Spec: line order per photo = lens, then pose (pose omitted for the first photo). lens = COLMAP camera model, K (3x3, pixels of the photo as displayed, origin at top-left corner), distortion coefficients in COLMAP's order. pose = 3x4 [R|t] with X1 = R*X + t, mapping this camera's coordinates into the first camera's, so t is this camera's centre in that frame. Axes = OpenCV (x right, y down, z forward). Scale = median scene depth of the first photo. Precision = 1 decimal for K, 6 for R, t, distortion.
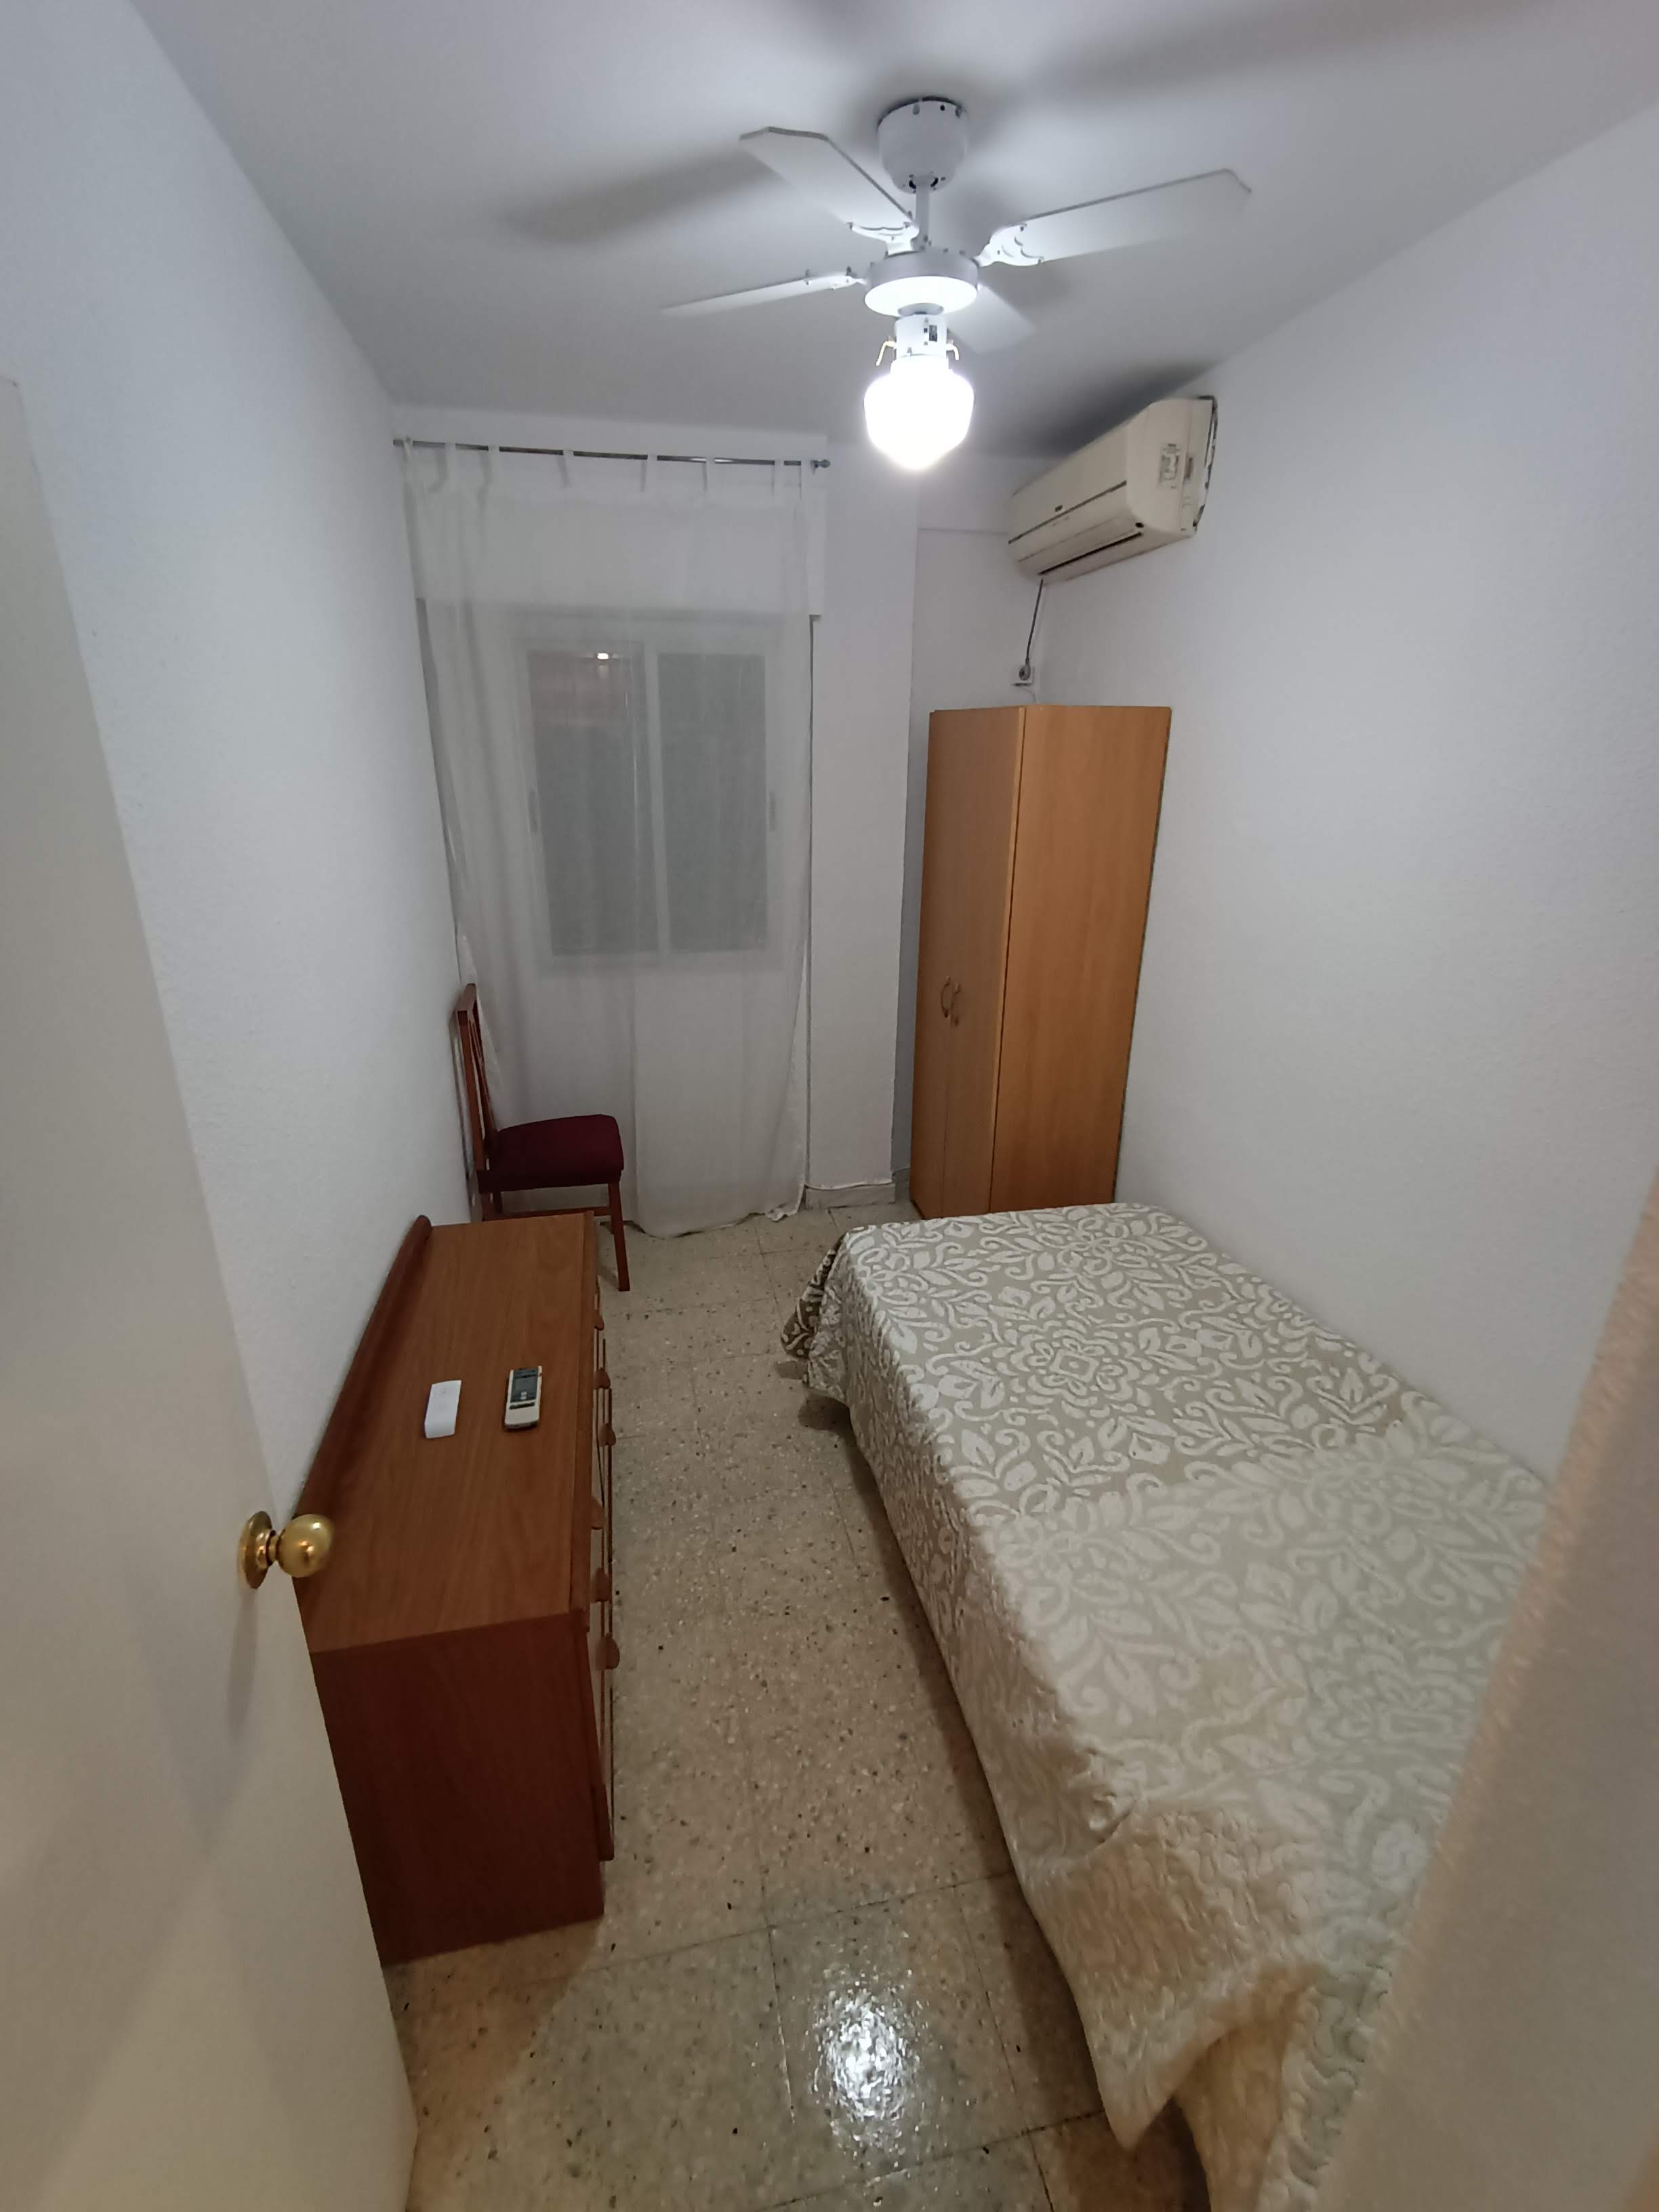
lens RADIAL K [[988.3, 0, 817.3], [0, 988.3, 1102.2], [0, 0, 1]] dist [-0.018190, 0.016069]
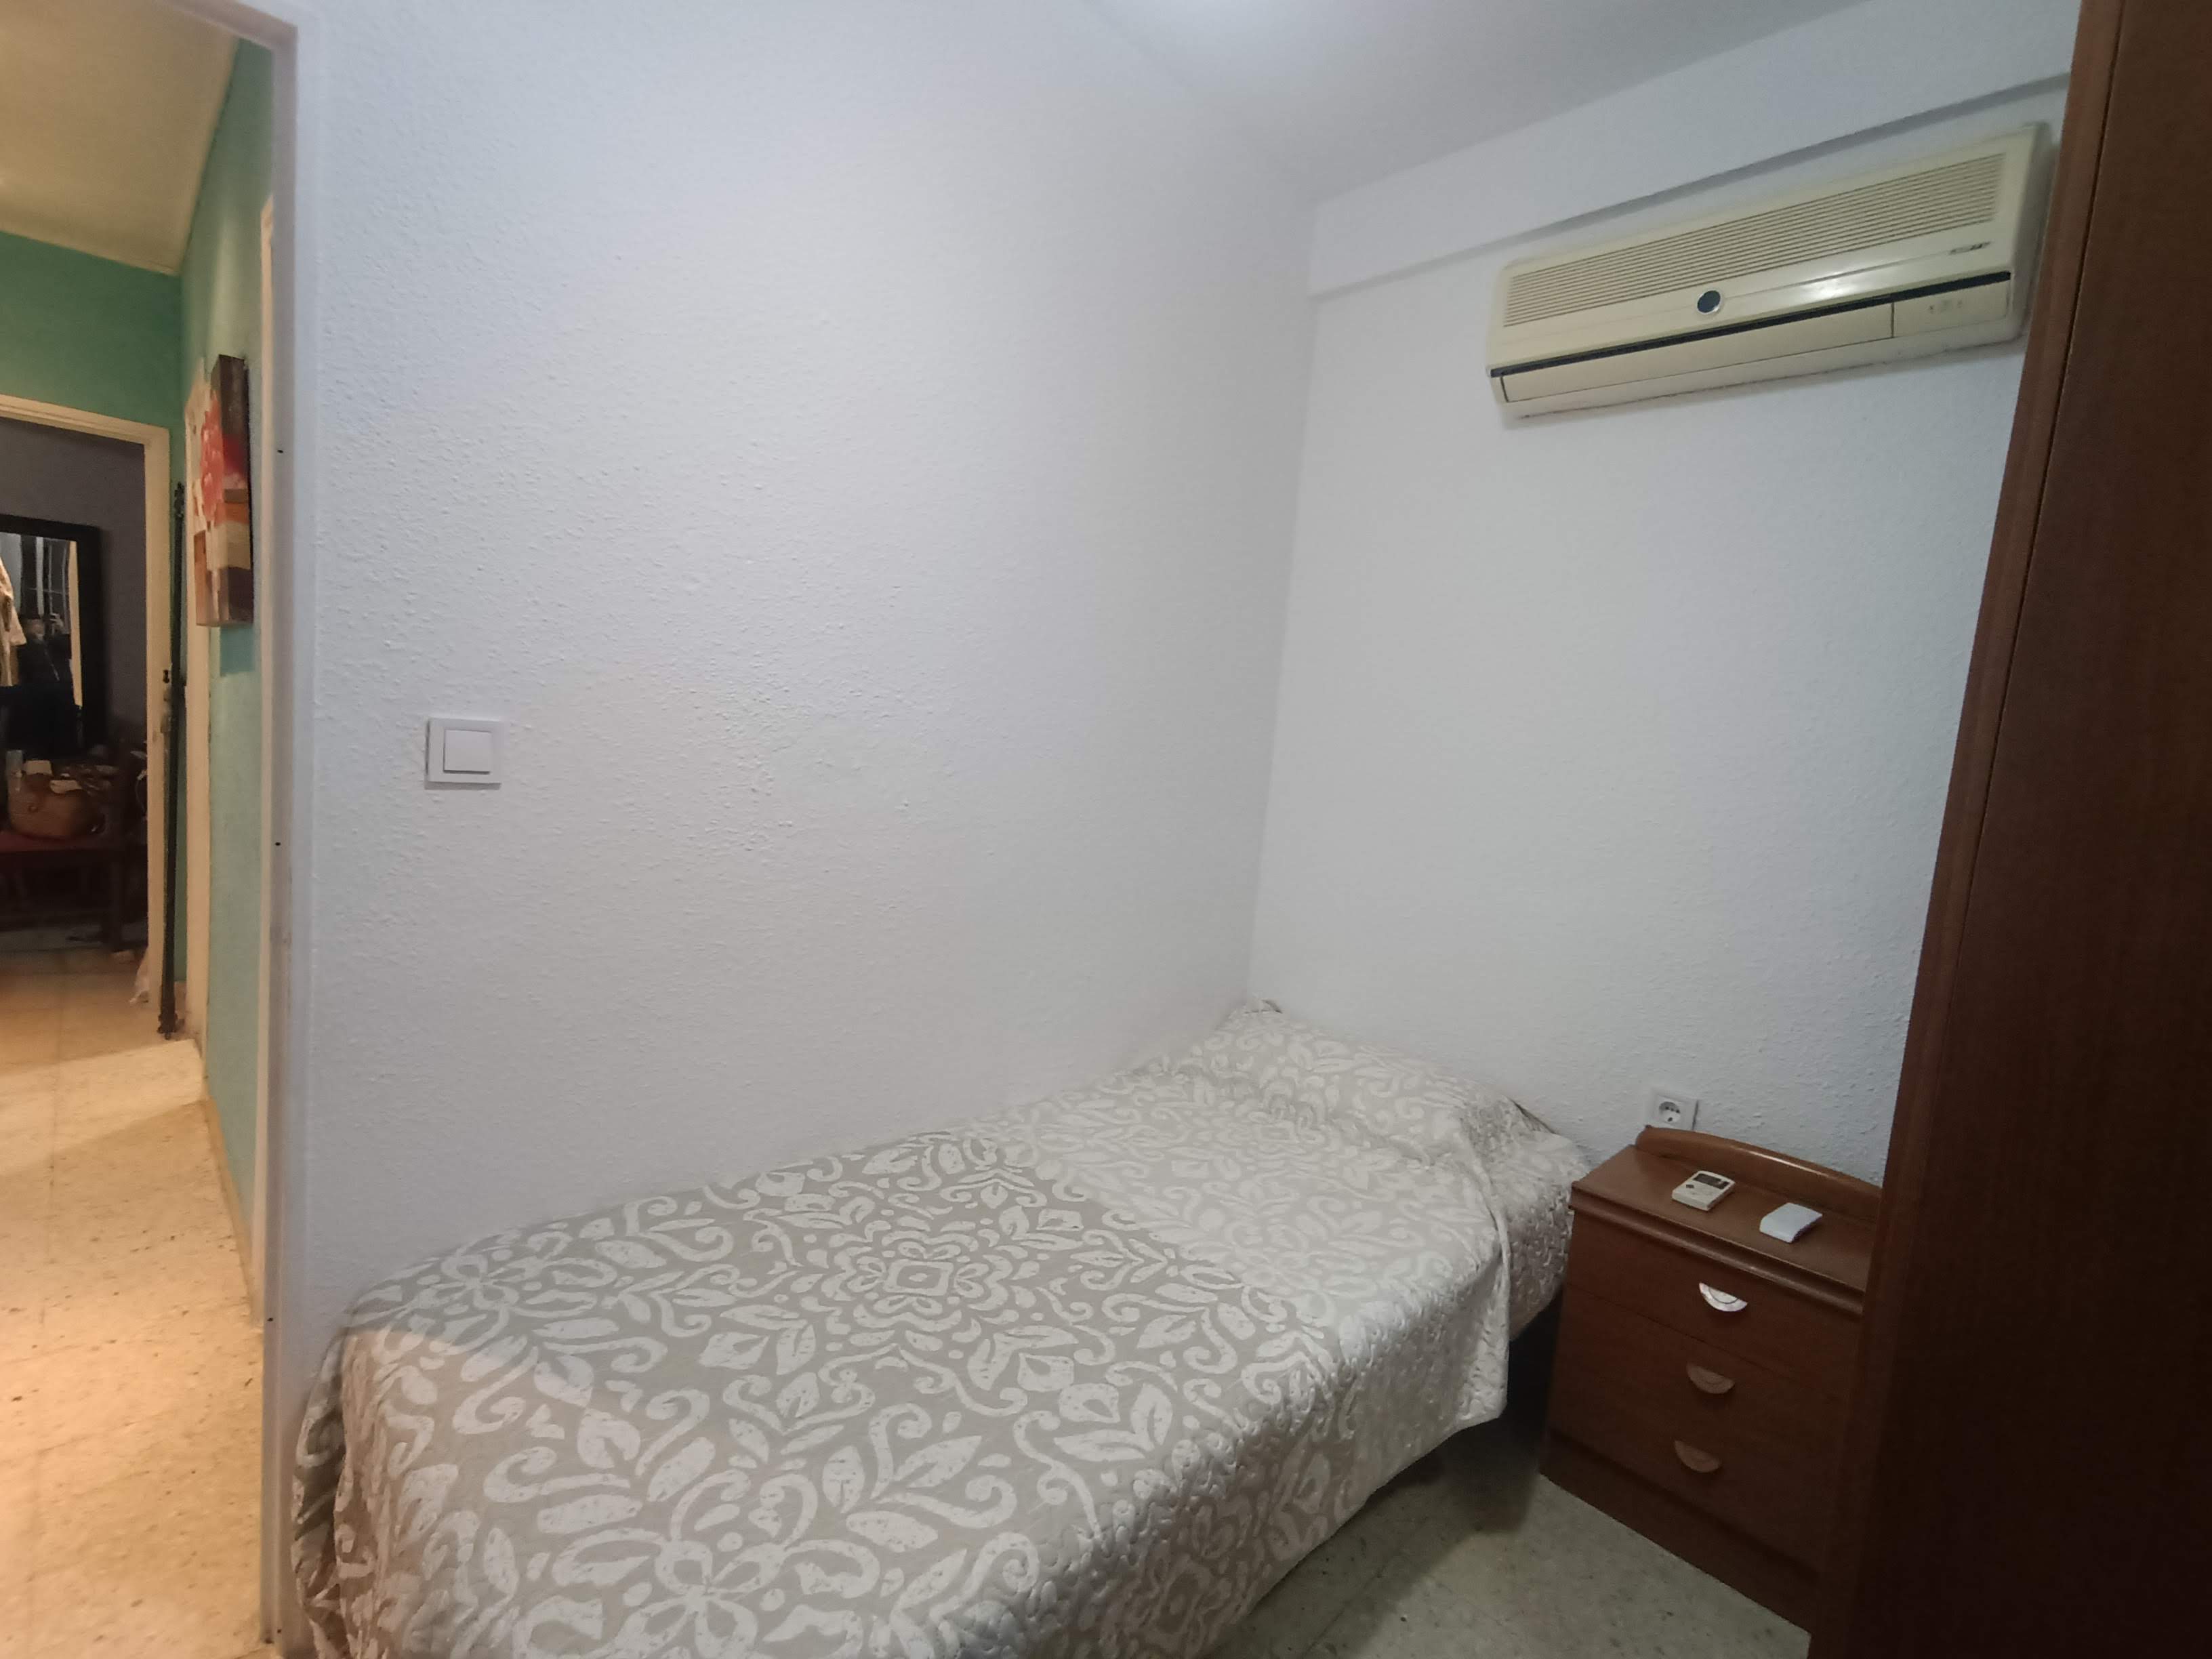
lens RADIAL K [[988.3, 0, 1109.1], [0, 988.3, 834.8], [0, 0, 1]] dist [-0.018190, 0.016069]
pose [[-0.501850, -0.127881, 0.855449, -0.320728], [0.220364, 0.937472, 0.269419, -0.157305], [-0.836413, 0.323718, -0.442290, 1.048195]]
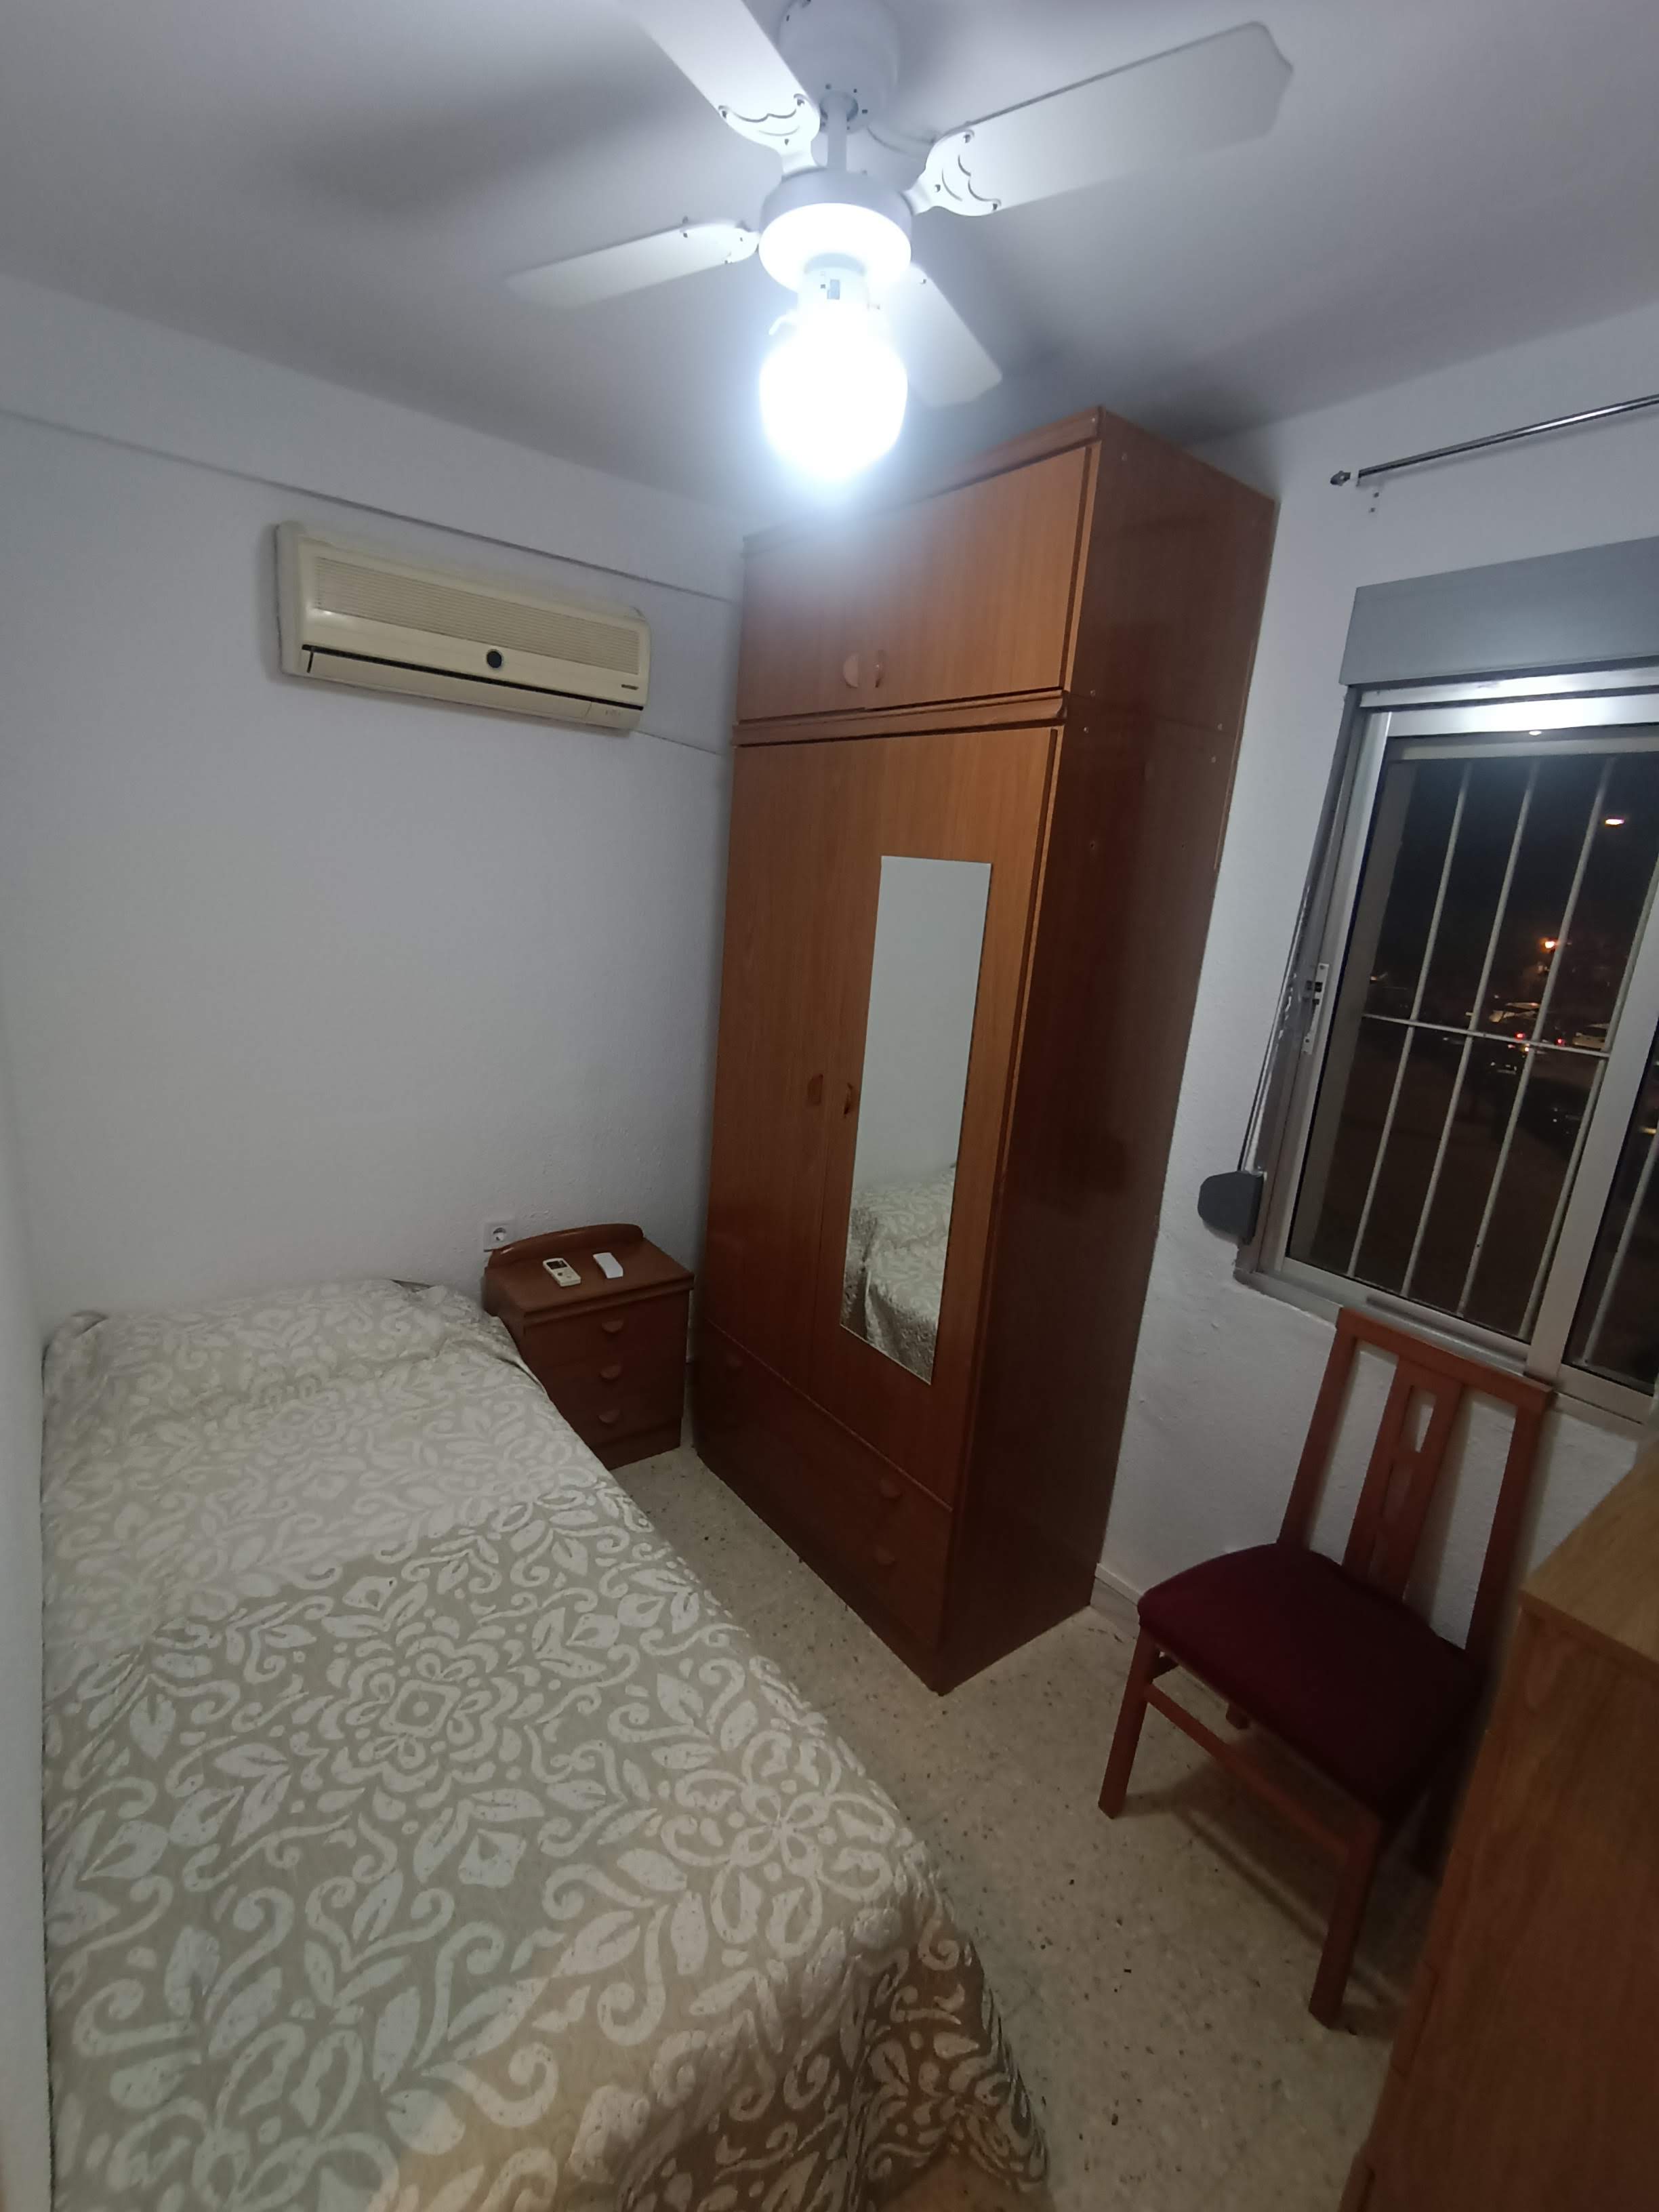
lens RADIAL K [[988.3, 0, 817.3], [0, 988.3, 1102.2], [0, 0, 1]] dist [-0.018190, 0.016069]
pose [[-0.926502, 0.022647, -0.375609, 0.243894], [-0.197499, 0.820380, 0.536628, -0.475157], [0.320295, 0.571369, -0.755611, 1.309203]]
